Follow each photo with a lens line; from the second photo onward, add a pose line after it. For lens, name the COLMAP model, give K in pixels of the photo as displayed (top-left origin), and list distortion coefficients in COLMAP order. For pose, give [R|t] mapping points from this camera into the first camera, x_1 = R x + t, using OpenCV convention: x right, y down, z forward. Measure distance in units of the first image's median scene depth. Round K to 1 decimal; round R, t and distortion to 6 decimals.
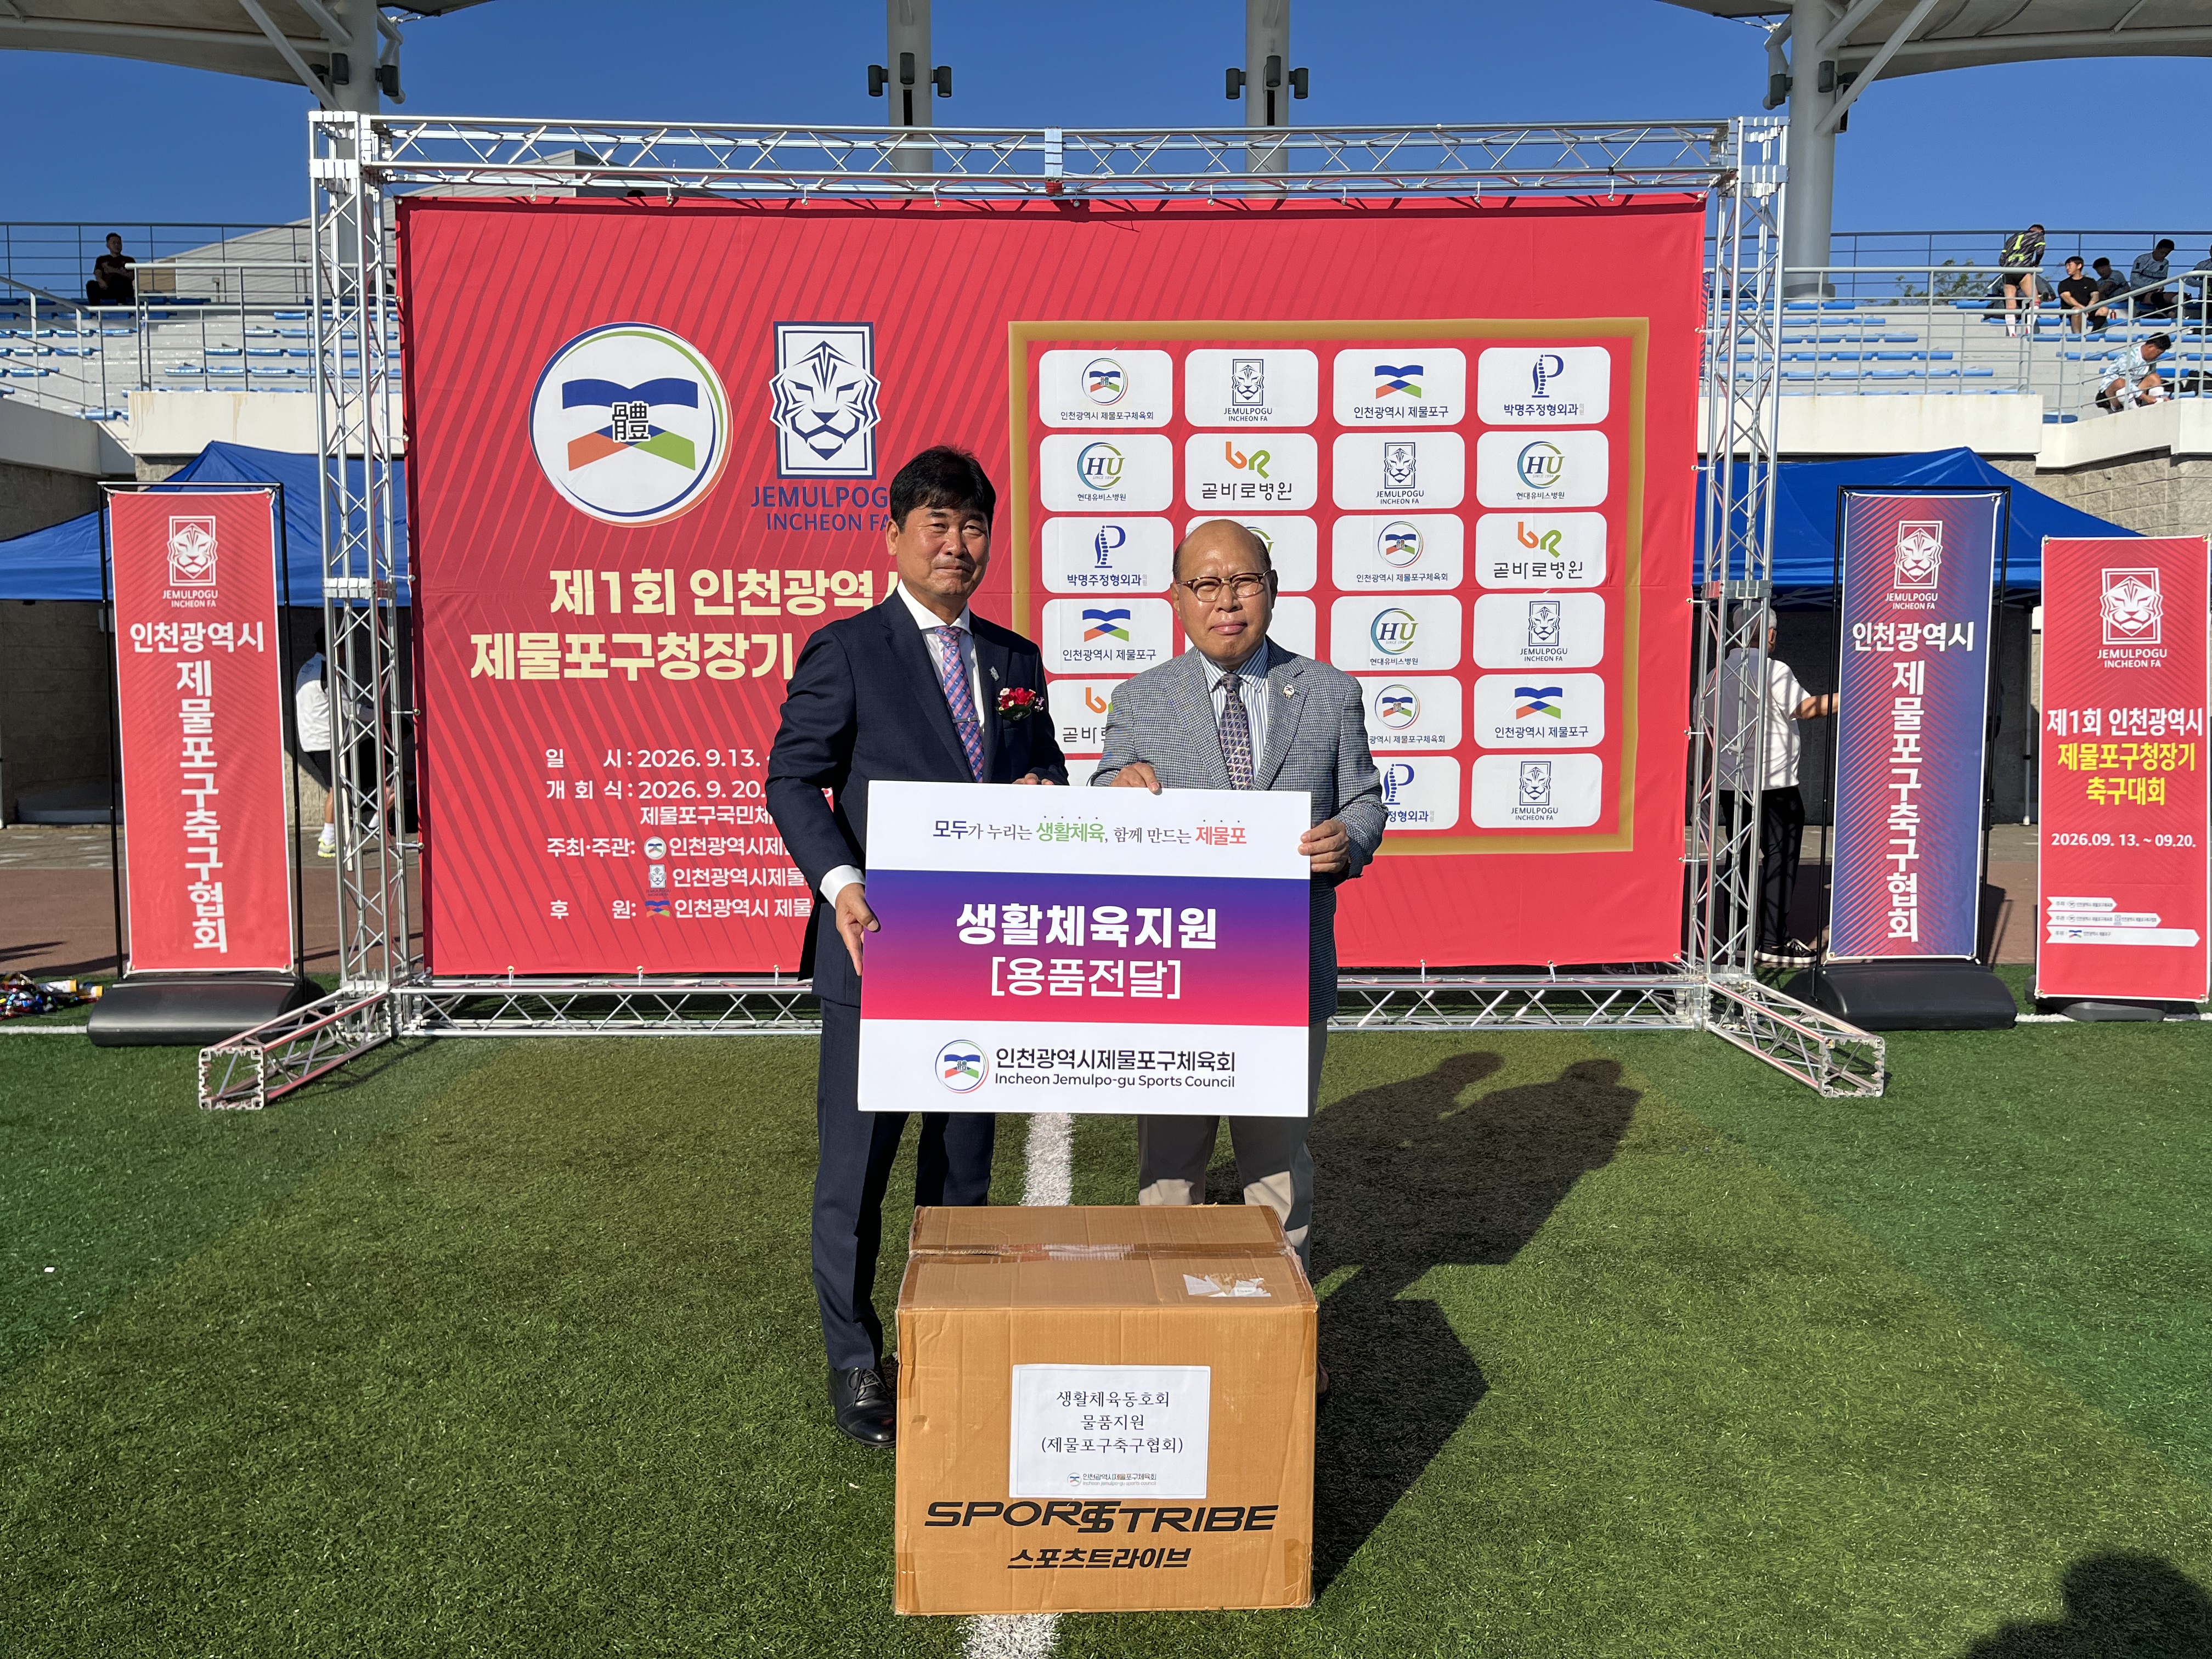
lens RADIAL K [[1675.8, 0, 1117.7], [0, 1675.8, 844.2], [0, 0, 1]] dist [0.048326, -0.044178]
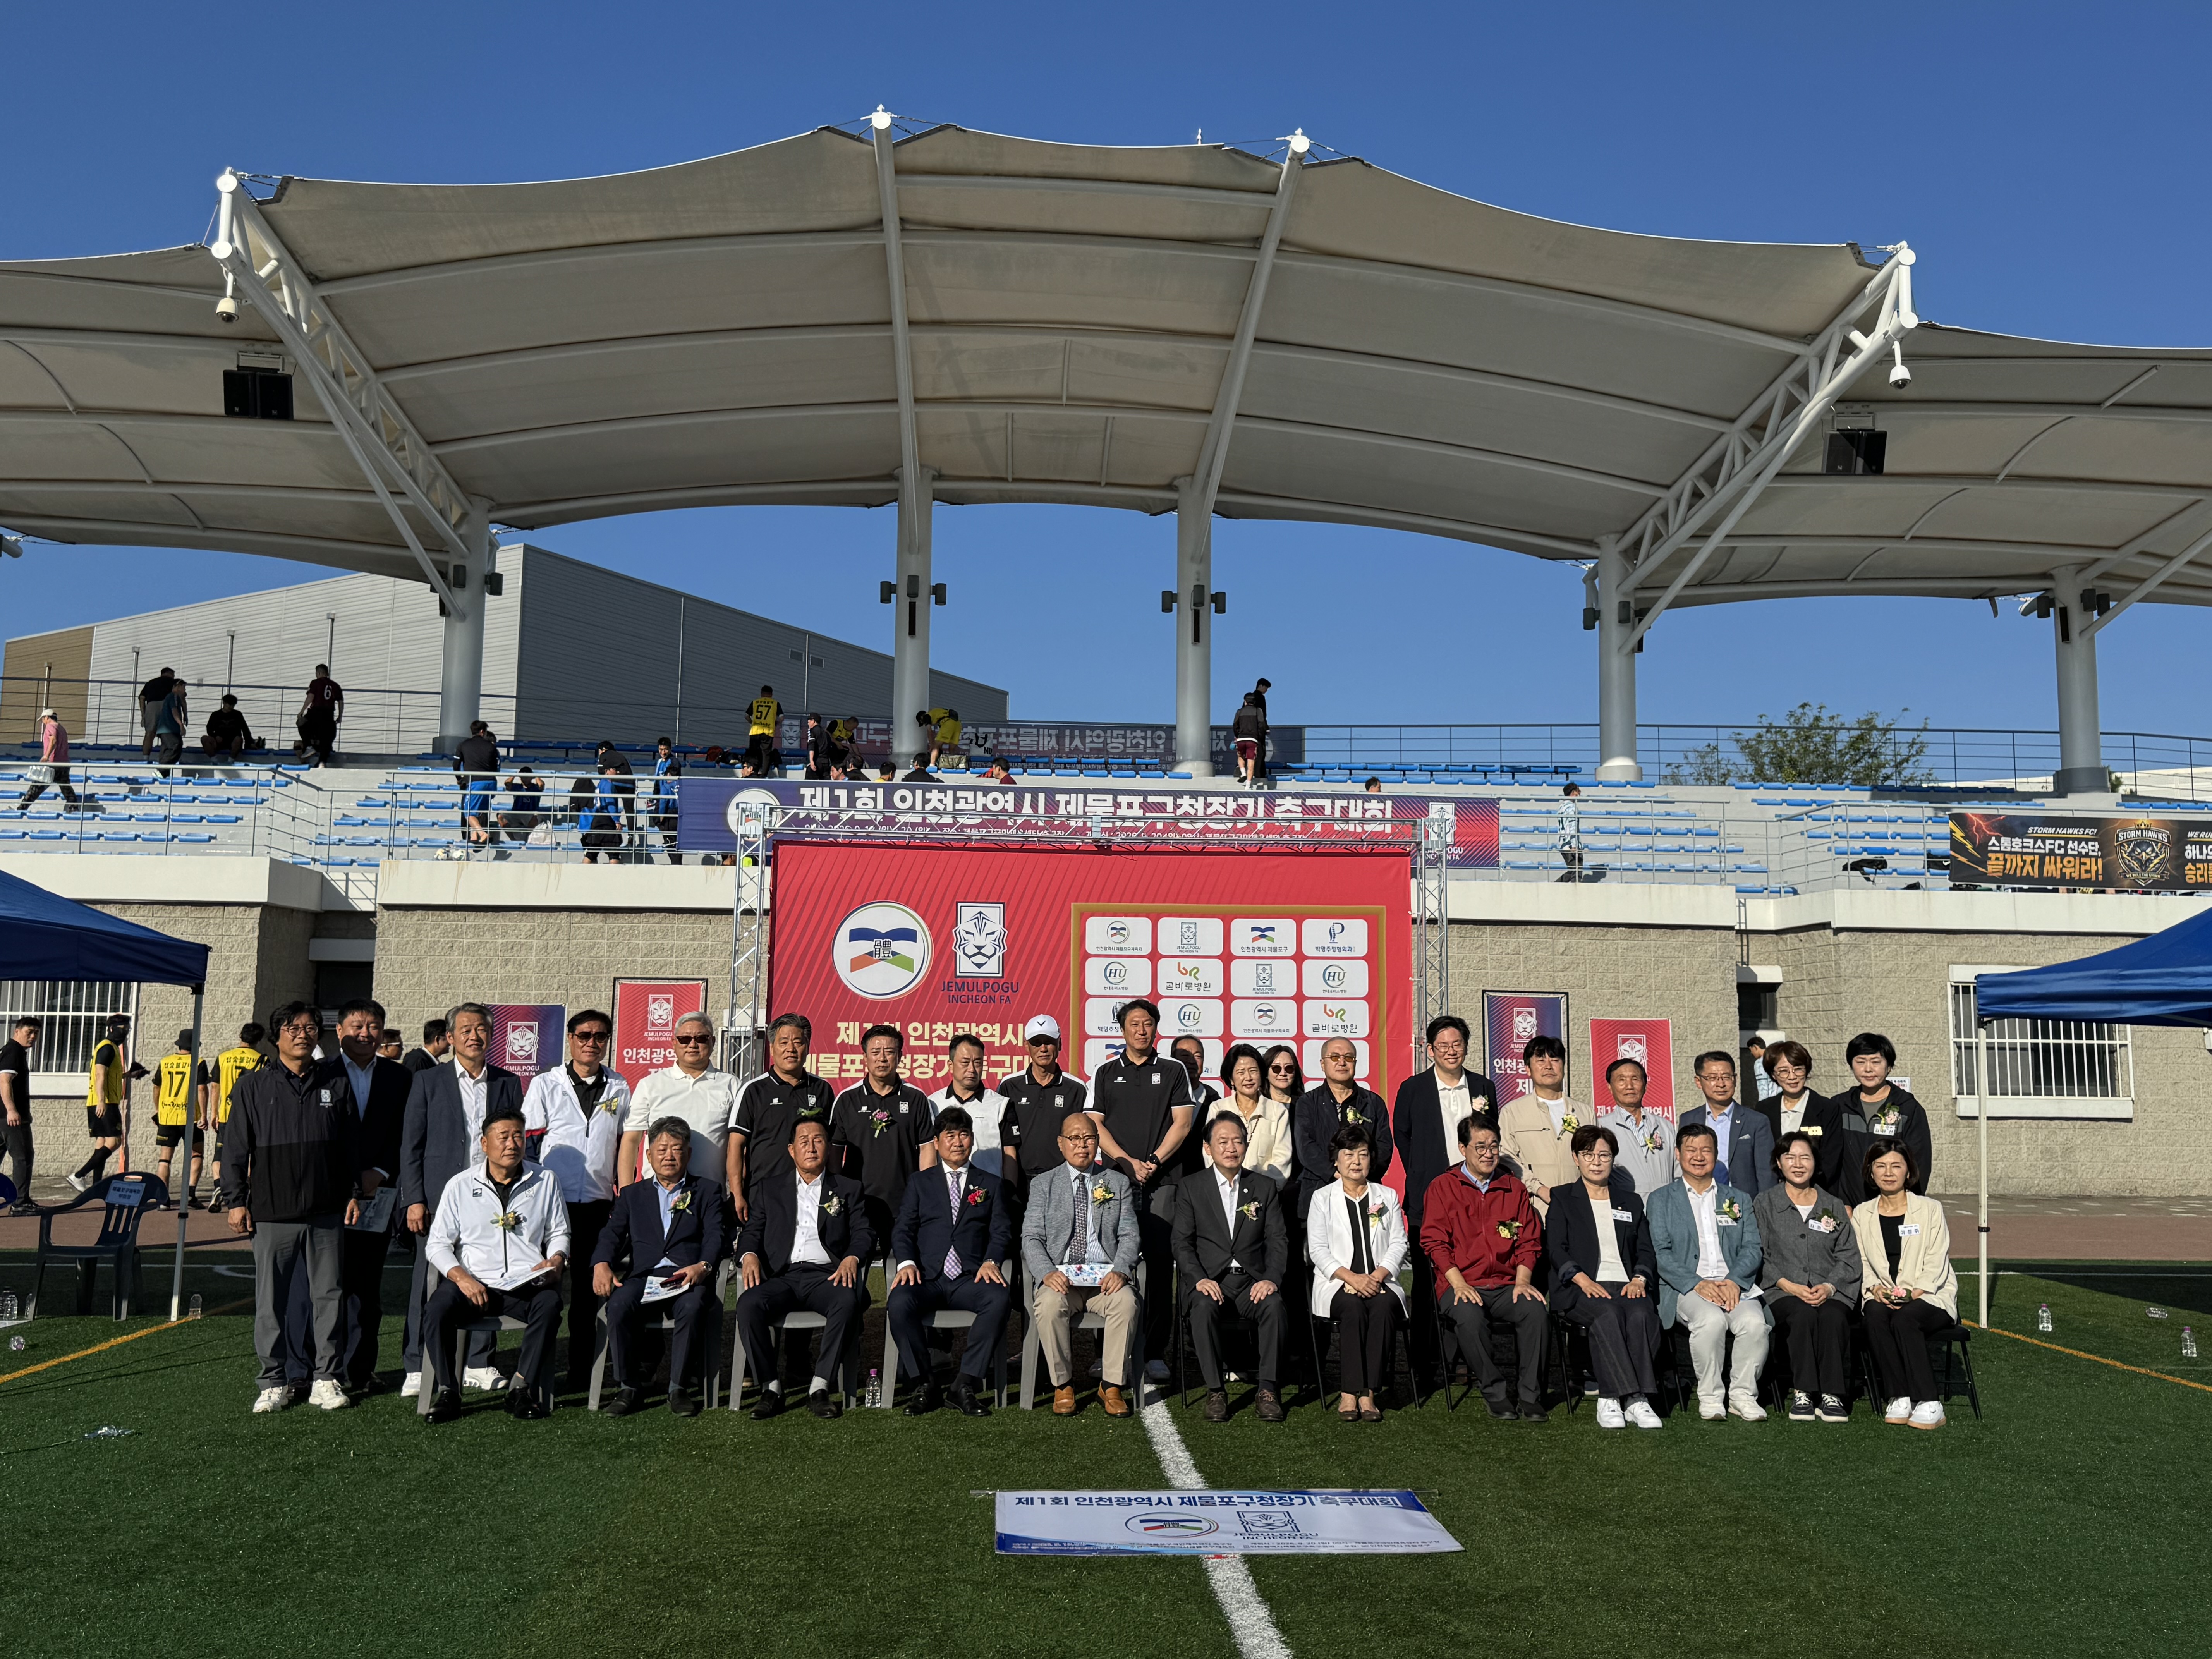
lens RADIAL K [[1838.0, 0, 1112.7], [0, 1838.0, 826.9], [0, 0, 1]] dist [0.169978, -0.331429]
pose [[0.998848, 0.019483, 0.043851, -0.112992], [-0.009335, 0.975299, -0.220691, 0.089176], [-0.047068, 0.220028, 0.974357, -1.175554]]
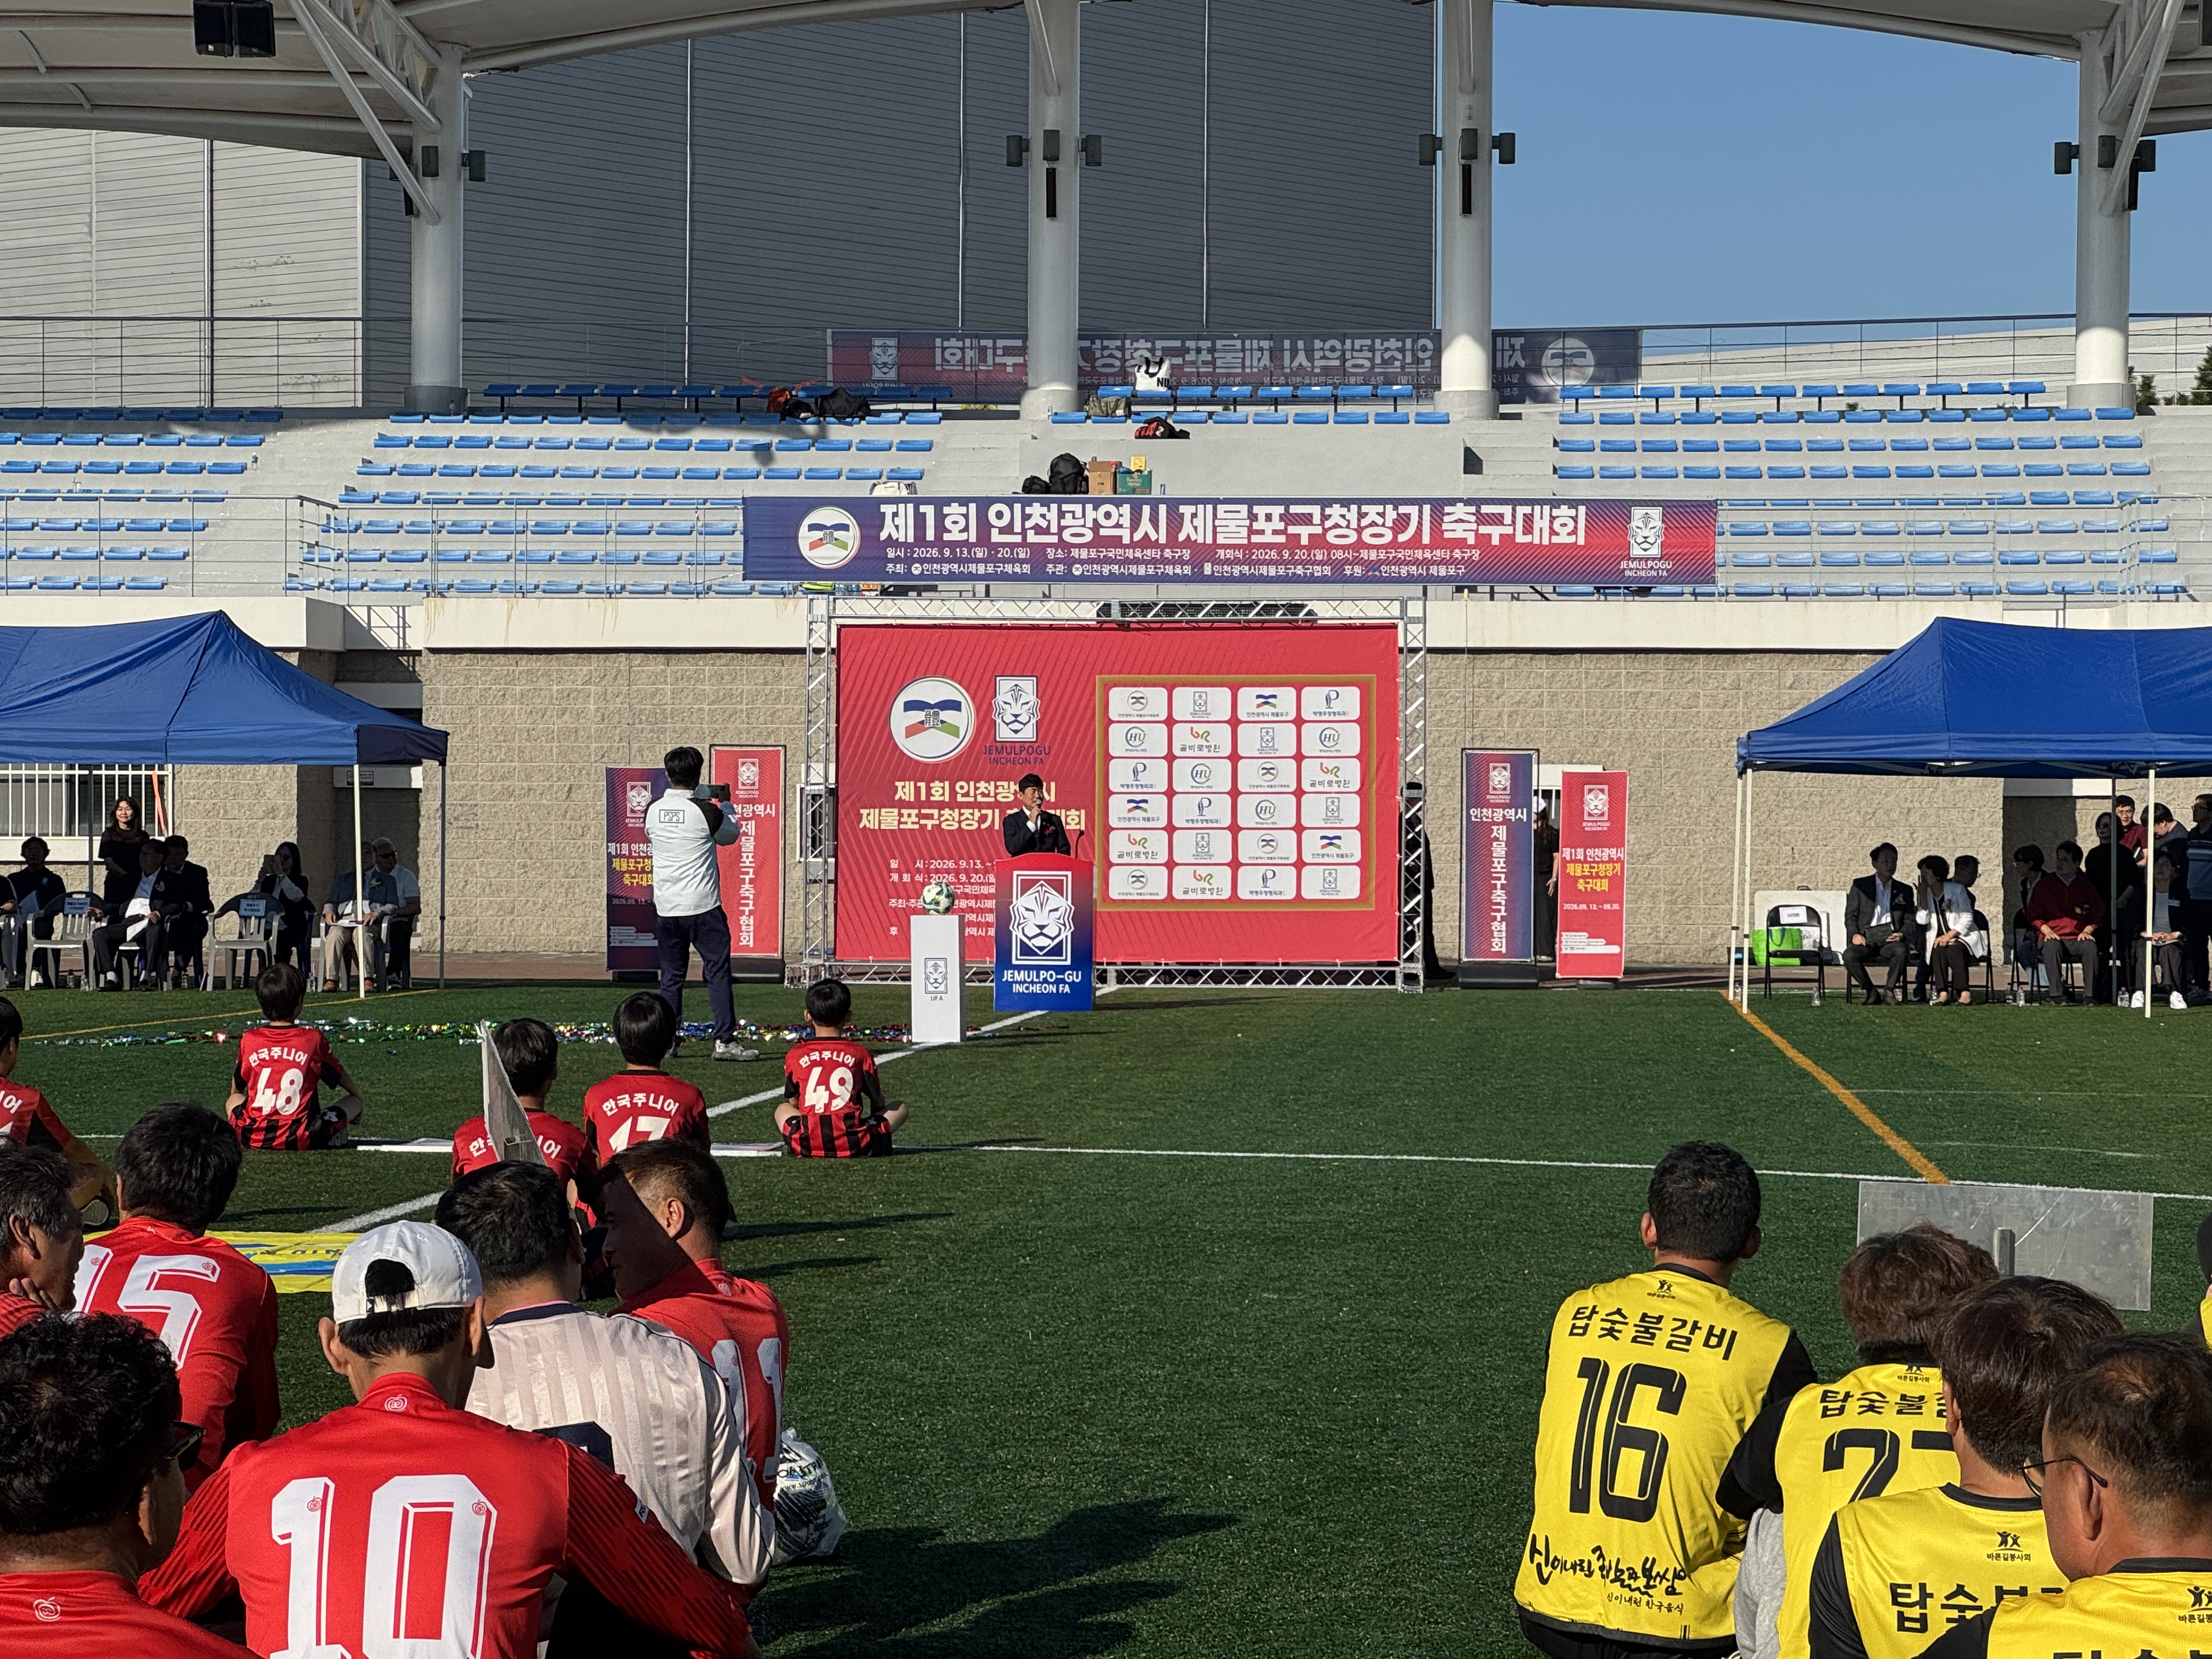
lens RADIAL K [[5371.7, 0, 1076.0], [0, 5371.7, 840.3], [0, 0, 1]] dist [-0.764381, 19.820981]
pose [[0.993879, 0.007420, -0.110228, 0.708742], [-0.018332, 0.994986, -0.098319, 0.626856], [0.108946, 0.099738, 0.989031, -6.155771]]
